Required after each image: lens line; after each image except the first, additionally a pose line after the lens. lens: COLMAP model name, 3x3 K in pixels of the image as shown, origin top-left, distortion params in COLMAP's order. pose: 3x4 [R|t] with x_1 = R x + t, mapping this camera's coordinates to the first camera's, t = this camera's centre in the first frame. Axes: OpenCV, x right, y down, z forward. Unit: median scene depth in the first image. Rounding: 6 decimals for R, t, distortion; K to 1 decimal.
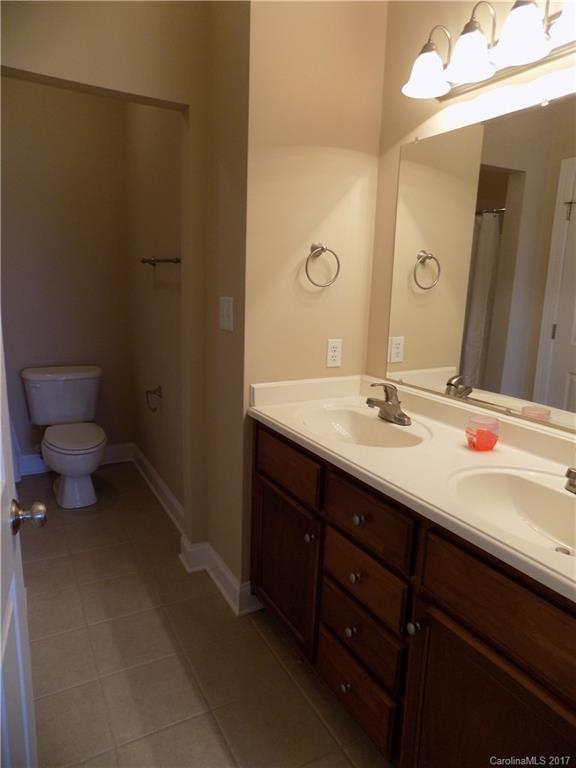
lens RADIAL K [[523.2, 0, 290.3], [0, 523.2, 384.0], [0, 0, 1]] dist [-0.065072, 0.056489]
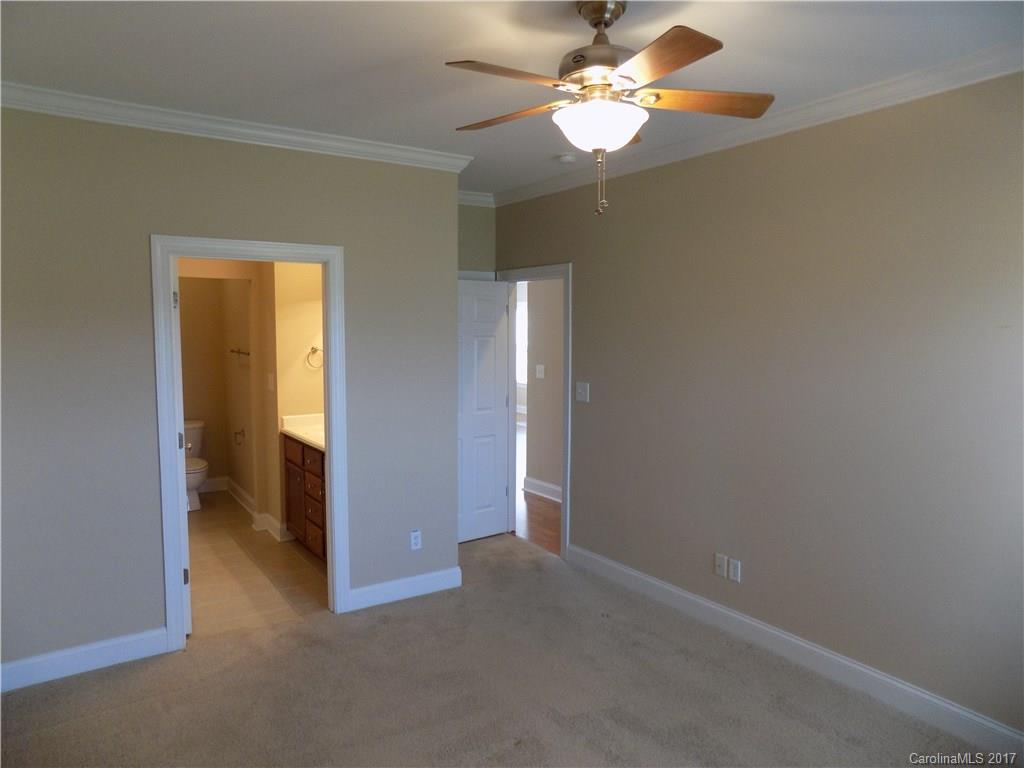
lens RADIAL K [[697.6, 0, 501.6], [0, 697.6, 377.5], [0, 0, 1]] dist [-0.065072, 0.056489]
pose [[0.997008, -0.039743, 0.066304, 0.557808], [0.047826, 0.990984, -0.125153, 0.210580], [-0.060732, 0.127949, 0.989919, -1.600896]]
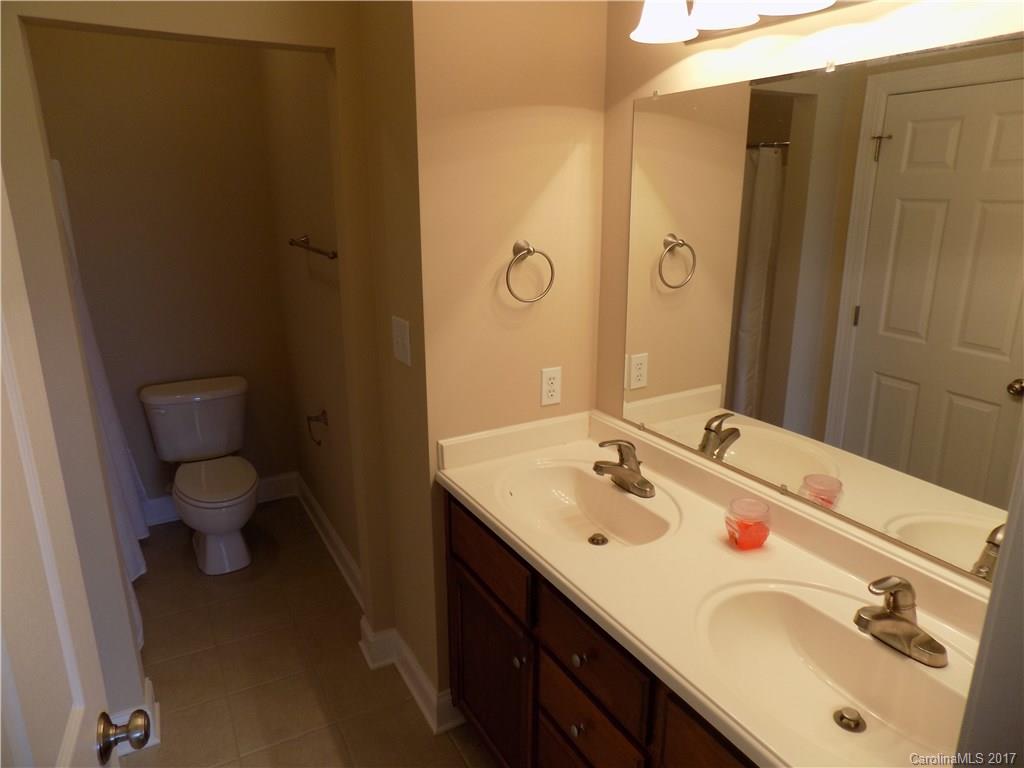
lens RADIAL K [[697.6, 0, 510.7], [0, 697.6, 380.5], [0, 0, 1]] dist [-0.065072, 0.056489]
pose [[0.999320, -0.035804, -0.008816, 0.036054], [0.036326, 0.996971, 0.068767, -0.136728], [0.006327, -0.069041, 0.997594, 0.023378]]
